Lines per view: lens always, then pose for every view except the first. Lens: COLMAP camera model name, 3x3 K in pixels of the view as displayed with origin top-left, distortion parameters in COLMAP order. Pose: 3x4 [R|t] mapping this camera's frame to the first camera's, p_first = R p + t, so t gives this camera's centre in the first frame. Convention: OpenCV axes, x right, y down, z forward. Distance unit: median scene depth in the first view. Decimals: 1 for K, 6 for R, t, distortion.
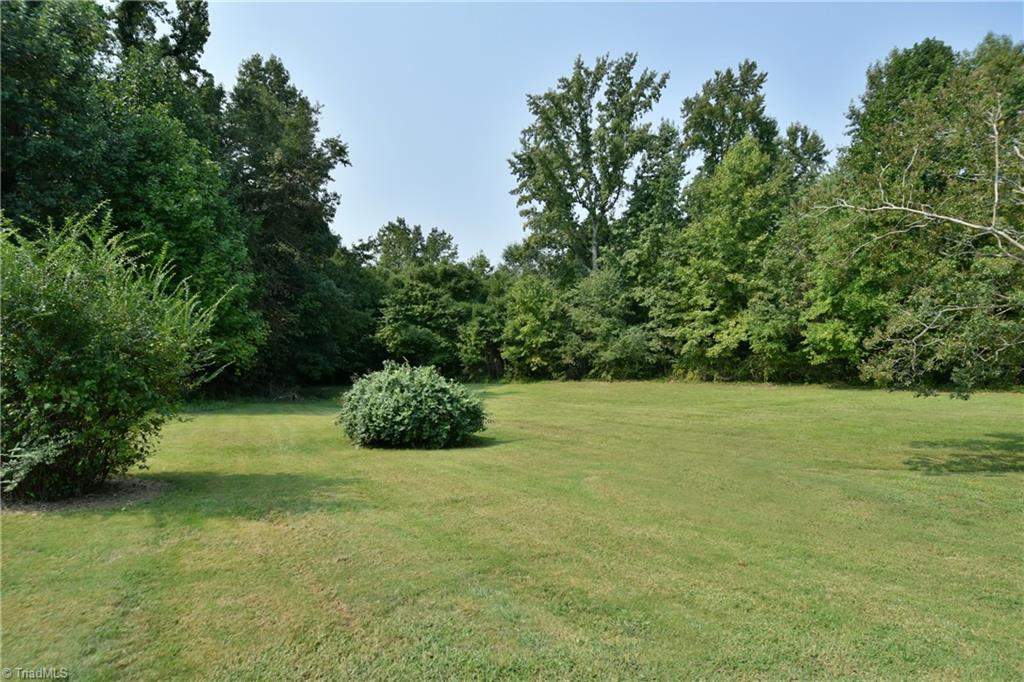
lens RADIAL K [[536.7, 0, 510.3], [0, 536.7, 356.1], [0, 0, 1]] dist [0.021032, -0.002917]
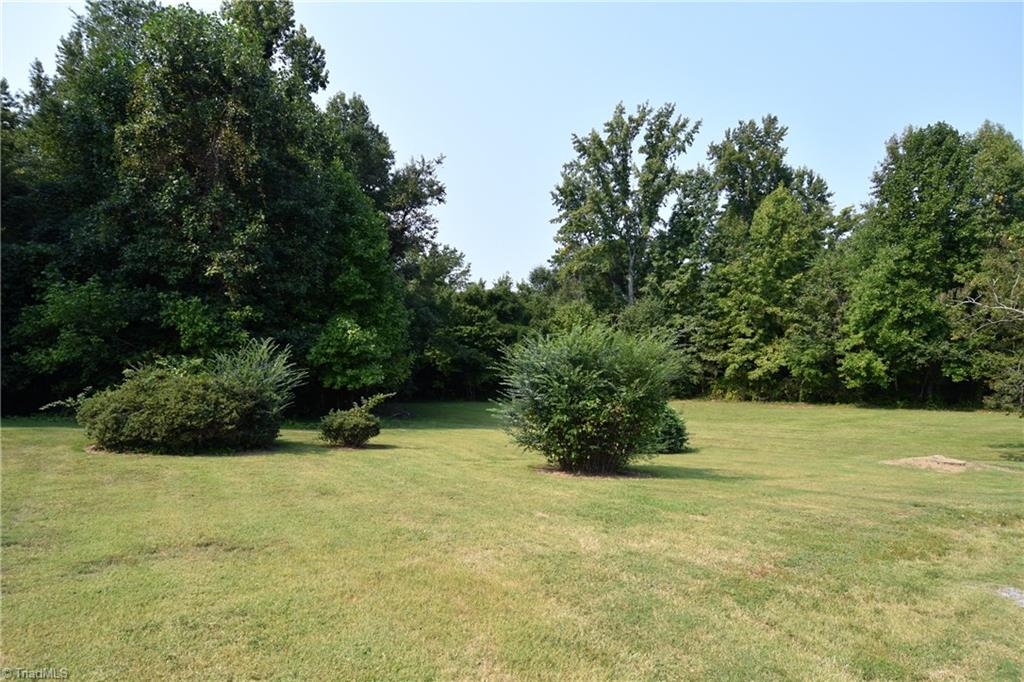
lens RADIAL K [[574.1, 0, 518.1], [0, 574.1, 353.5], [0, 0, 1]] dist [0.040136, 0.001581]
pose [[0.994608, 0.011239, 0.103096, -0.229476], [-0.008392, 0.999572, -0.028010, -0.013931], [-0.103366, 0.026994, 0.994277, -0.153101]]
